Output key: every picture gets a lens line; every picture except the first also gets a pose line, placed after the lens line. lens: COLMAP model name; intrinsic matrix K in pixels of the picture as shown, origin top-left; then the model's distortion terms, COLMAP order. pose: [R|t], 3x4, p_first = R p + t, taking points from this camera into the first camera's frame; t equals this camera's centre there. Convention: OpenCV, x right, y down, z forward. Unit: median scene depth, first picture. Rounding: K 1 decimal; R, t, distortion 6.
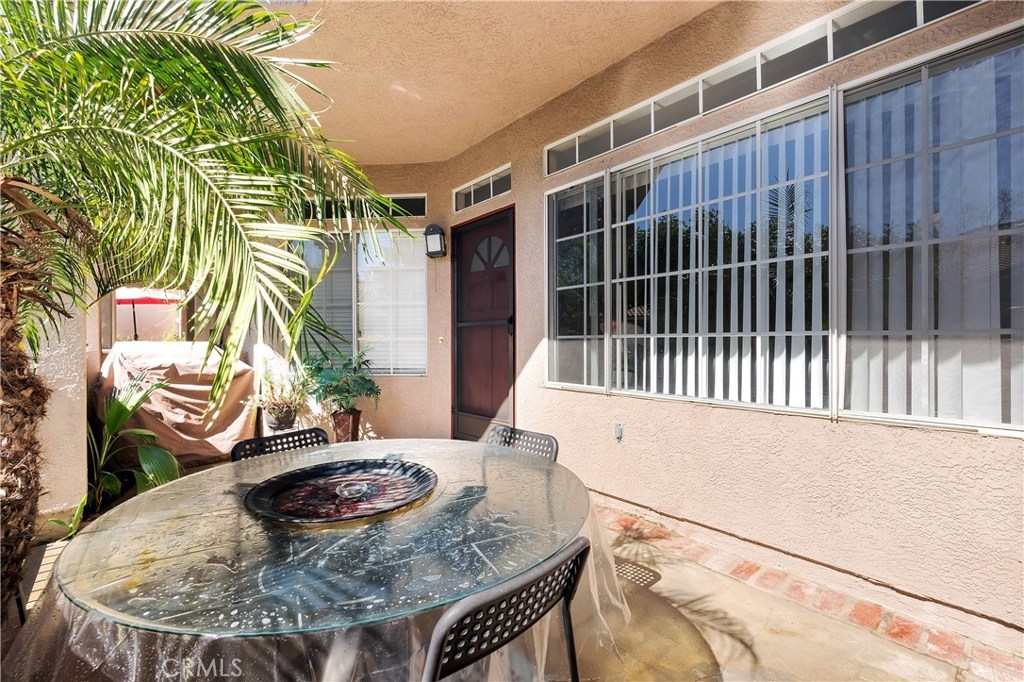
lens RADIAL K [[444.7, 0, 512.0], [0, 444.7, 341.0], [0, 0, 1]] dist [0.001433, 0.000032]
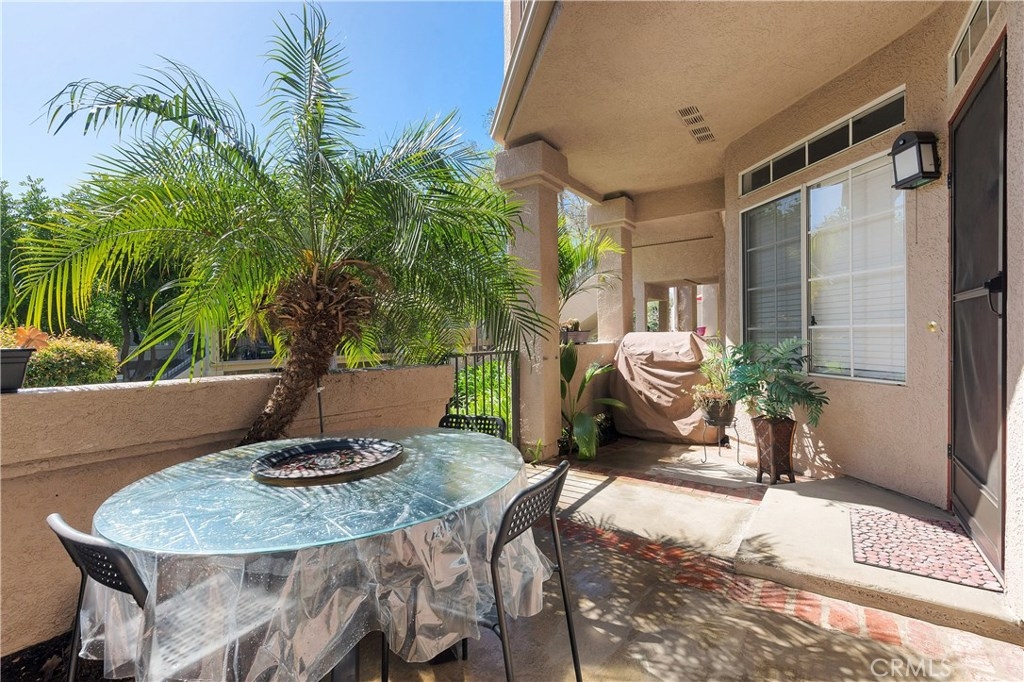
lens RADIAL K [[444.7, 0, 512.0], [0, 444.7, 341.0], [0, 0, 1]] dist [0.001433, 0.000032]
pose [[0.249815, 0.013724, -0.968196, 0.351039], [0.017210, 0.999679, 0.018611, -0.004649], [0.968141, -0.021312, 0.249498, 0.428921]]
